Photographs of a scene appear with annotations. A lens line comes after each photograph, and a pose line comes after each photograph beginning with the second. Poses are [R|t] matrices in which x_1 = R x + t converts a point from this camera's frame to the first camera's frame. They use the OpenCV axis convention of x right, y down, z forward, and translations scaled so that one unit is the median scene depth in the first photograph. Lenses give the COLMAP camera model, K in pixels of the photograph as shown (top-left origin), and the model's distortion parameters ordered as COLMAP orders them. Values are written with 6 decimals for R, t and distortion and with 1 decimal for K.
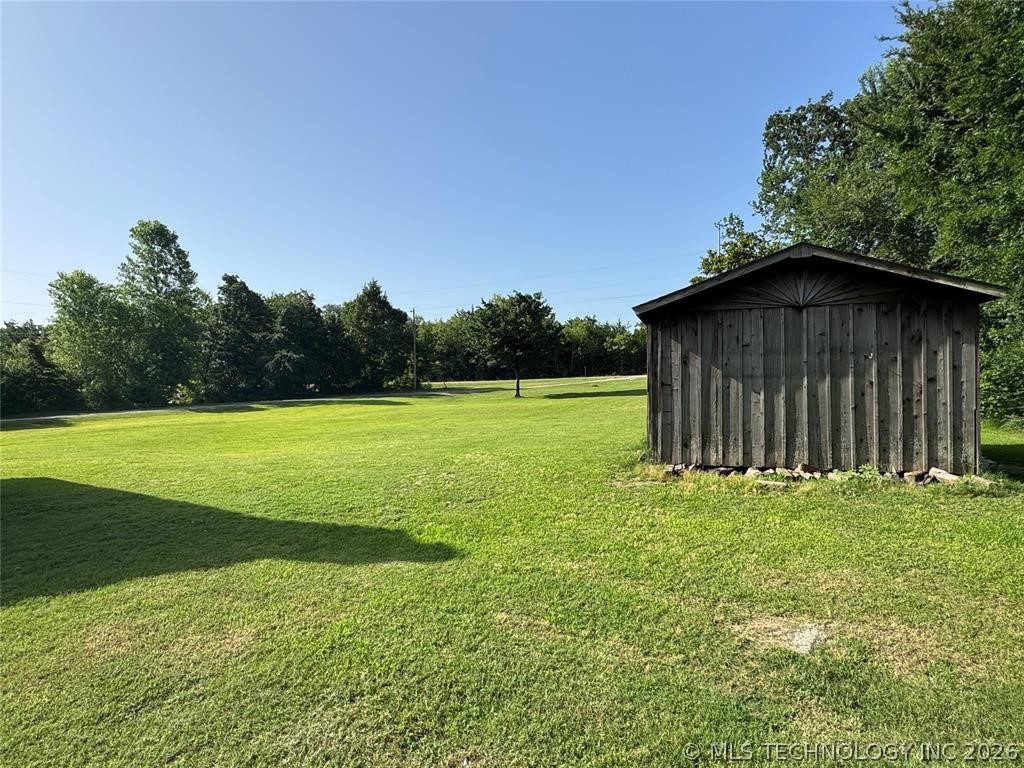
lens RADIAL K [[567.0, 0, 505.1], [0, 567.0, 386.7], [0, 0, 1]] dist [0.004565, -0.008199]
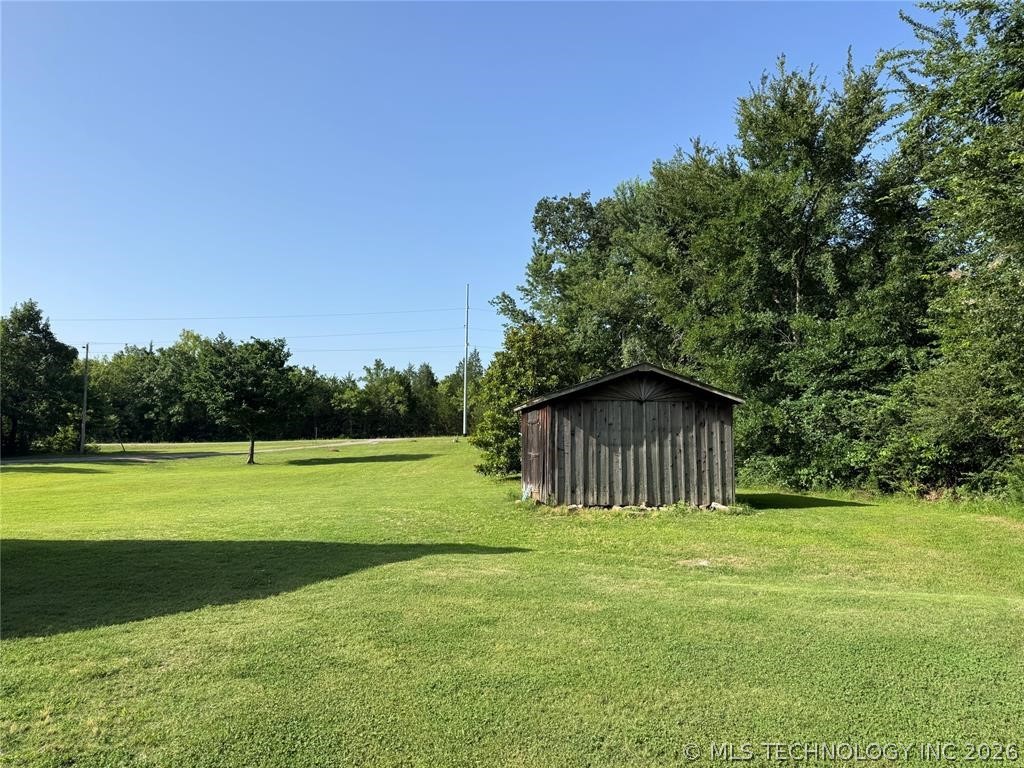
lens RADIAL K [[715.5, 0, 492.6], [0, 715.5, 381.7], [0, 0, 1]] dist [0.078975, -0.084938]
pose [[0.899957, 0.056530, 0.432298, -0.124183], [-0.013517, 0.994699, -0.101934, 0.002487], [-0.435769, 0.085893, 0.895951, -0.105441]]
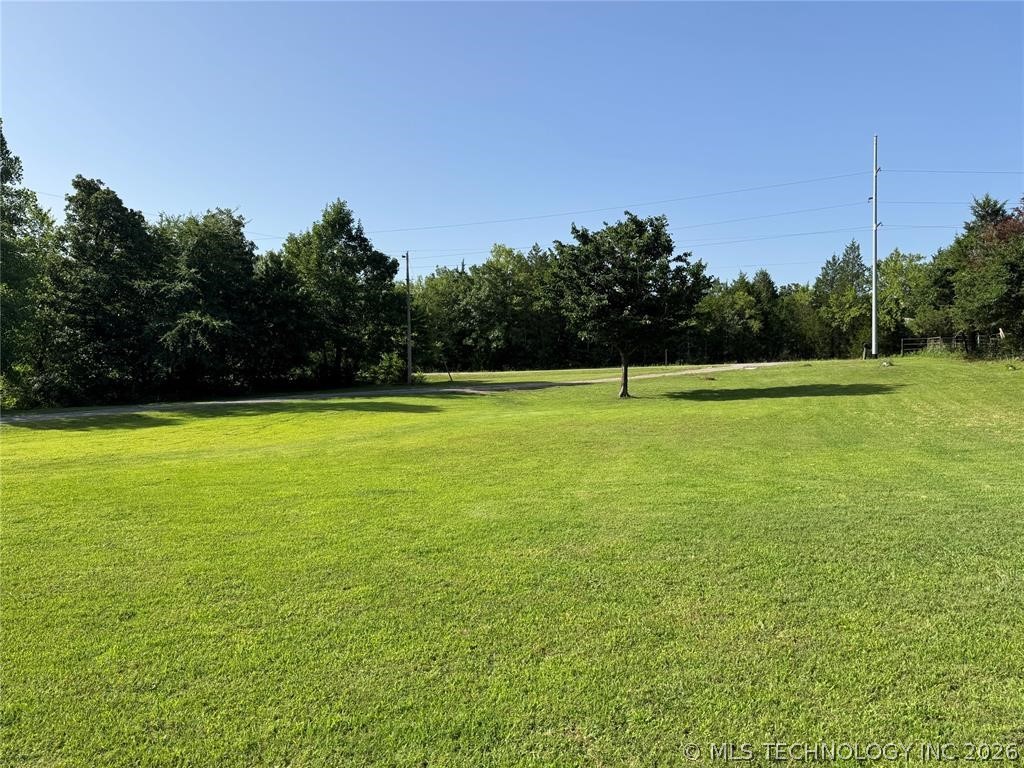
lens RADIAL K [[715.5, 0, 517.4], [0, 715.5, 390.2], [0, 0, 1]] dist [0.078975, -0.084938]
pose [[0.993838, 0.002888, 0.110805, -0.172523], [-0.004146, 0.999930, 0.011118, 0.003470], [-0.110765, -0.011509, 0.993780, 0.287833]]
